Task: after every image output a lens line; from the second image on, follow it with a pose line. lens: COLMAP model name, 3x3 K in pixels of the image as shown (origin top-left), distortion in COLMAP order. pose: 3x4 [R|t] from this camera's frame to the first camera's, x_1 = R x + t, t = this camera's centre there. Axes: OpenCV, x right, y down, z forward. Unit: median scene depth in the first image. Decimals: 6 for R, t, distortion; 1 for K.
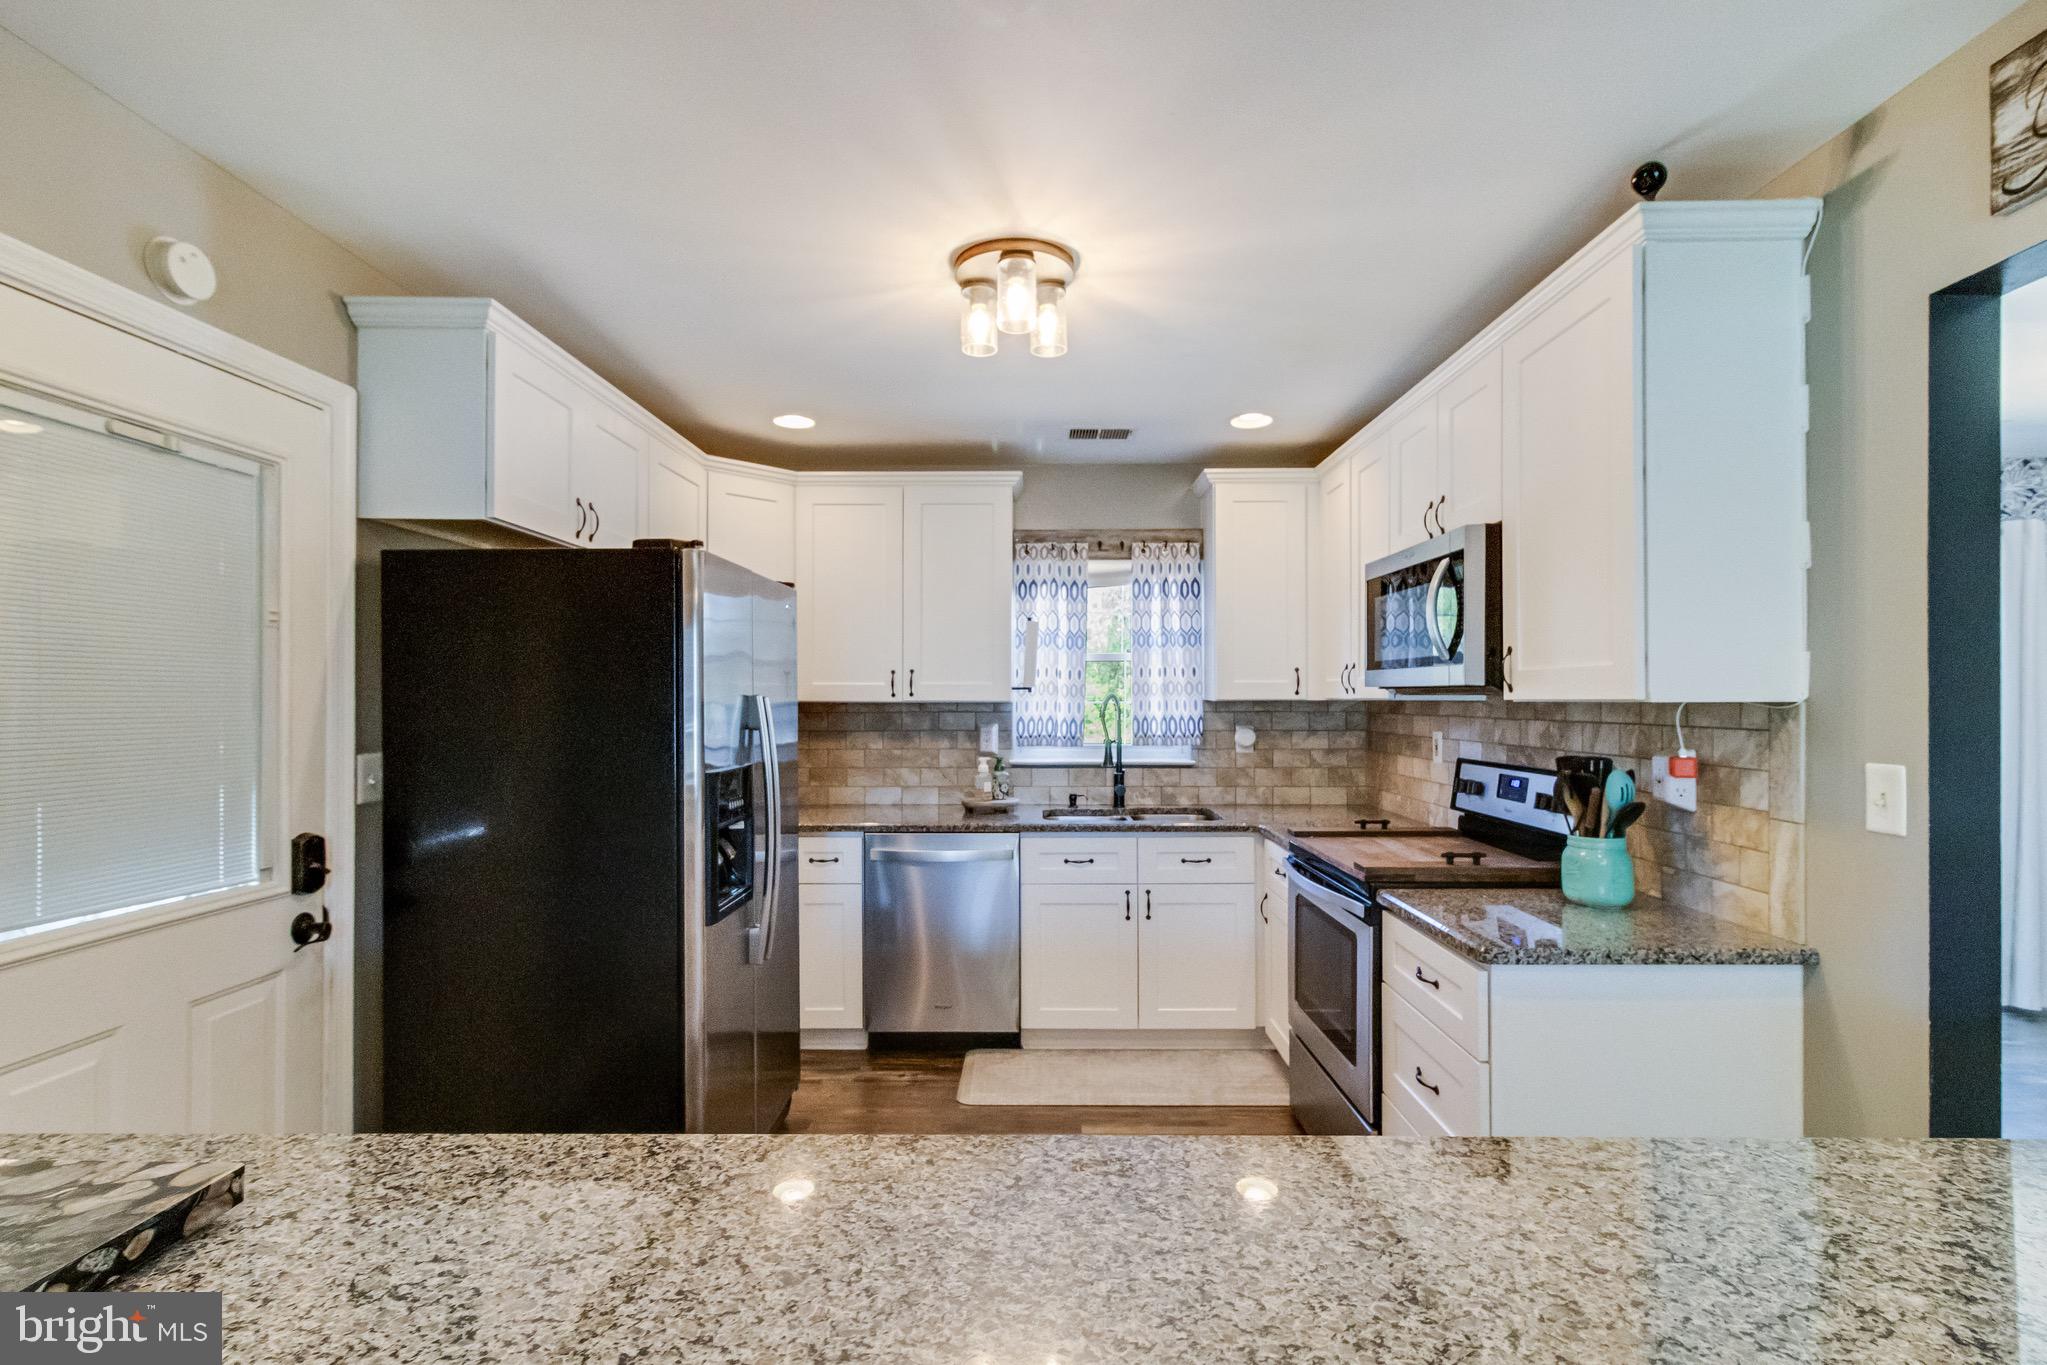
lens RADIAL K [[951.6, 0, 1028.2], [0, 951.6, 697.3], [0, 0, 1]] dist [0.003852, 0.000604]
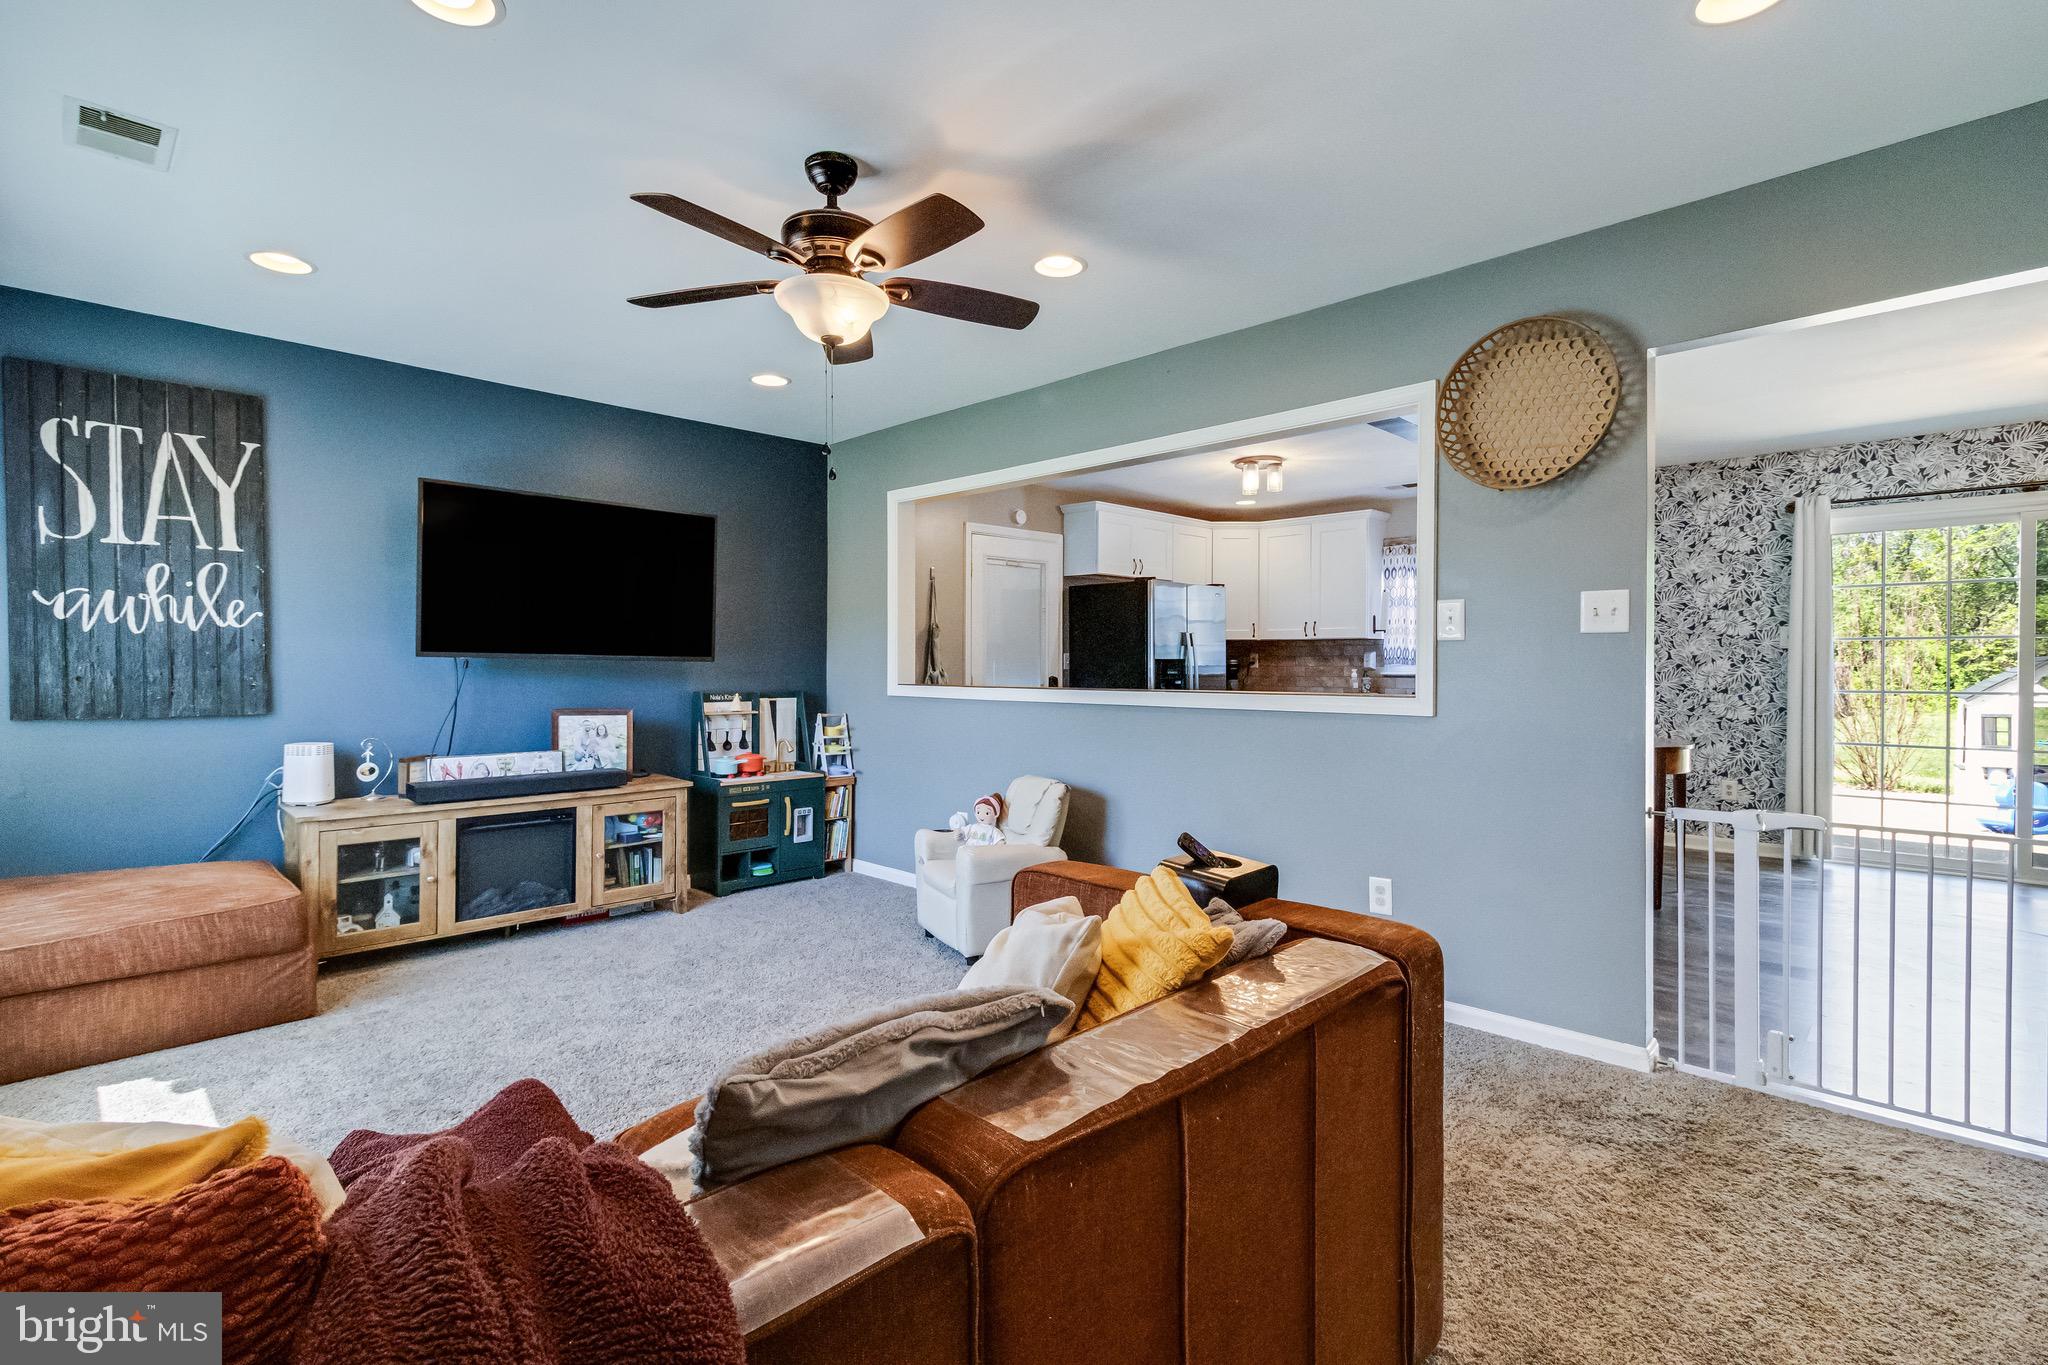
lens RADIAL K [[943.1, 0, 1024.7], [0, 943.1, 672.7], [0, 0, 1]] dist [-0.000202, 0.000000]
pose [[0.721184, 0.009524, -0.692678, 0.761426], [-0.000865, 0.999917, 0.012848, 0.048765], [0.692743, -0.008666, 0.721133, -0.743056]]
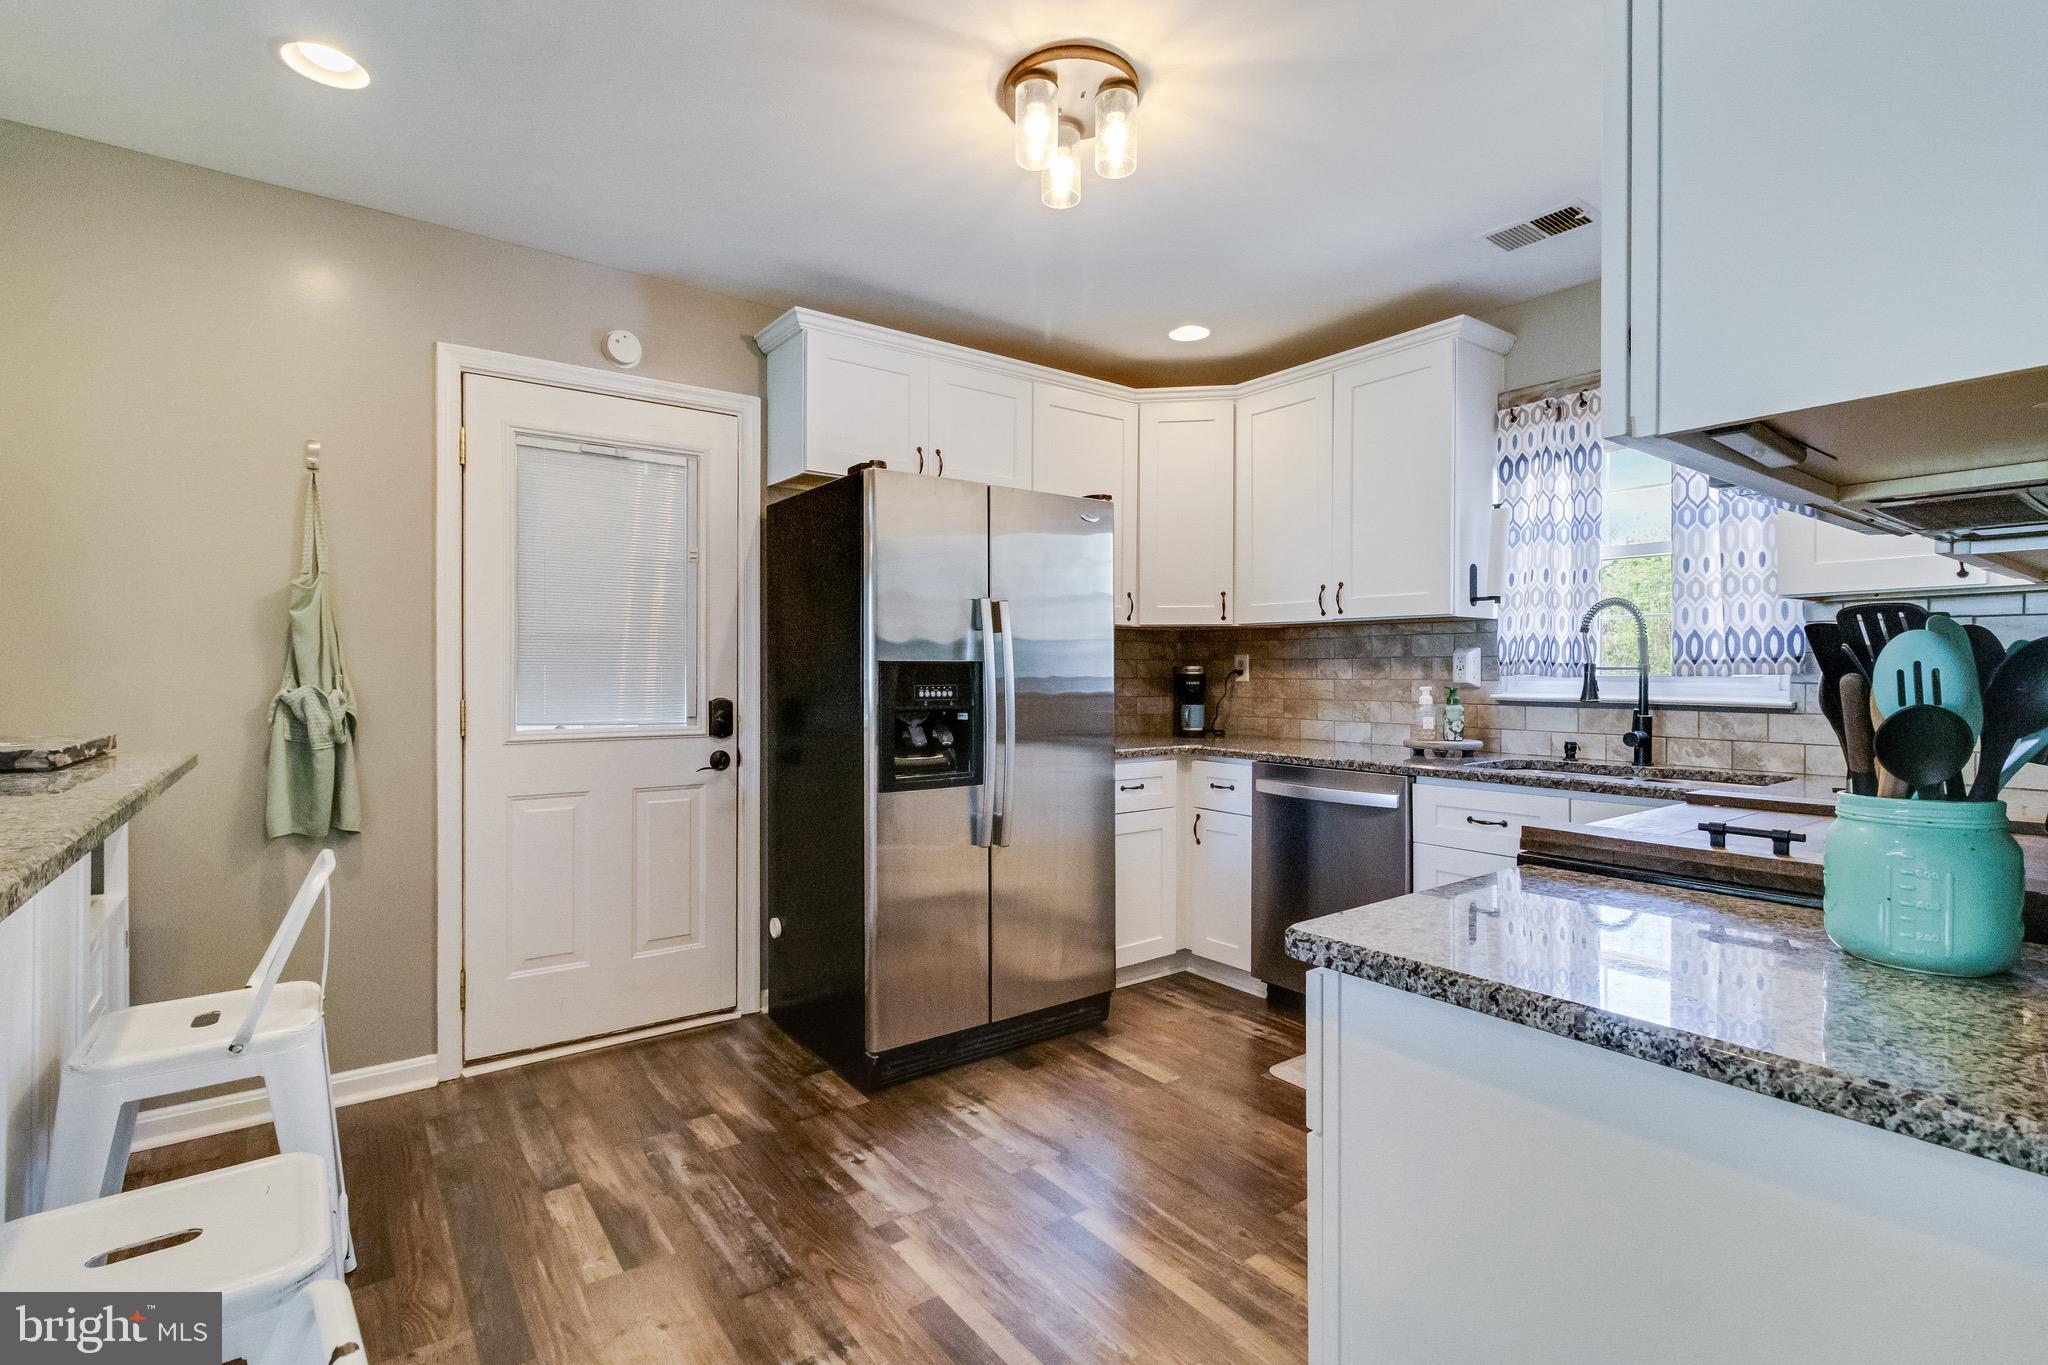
lens RADIAL K [[950.3, 0, 1024.0], [0, 950.3, 682.5], [0, 0, 1]] dist [0.001621, 0.000245]
pose [[0.604537, 0.011498, -0.796494, 0.397396], [-0.002917, 0.999921, 0.012221, 0.052454], [0.796572, -0.005065, 0.604523, 0.252204]]
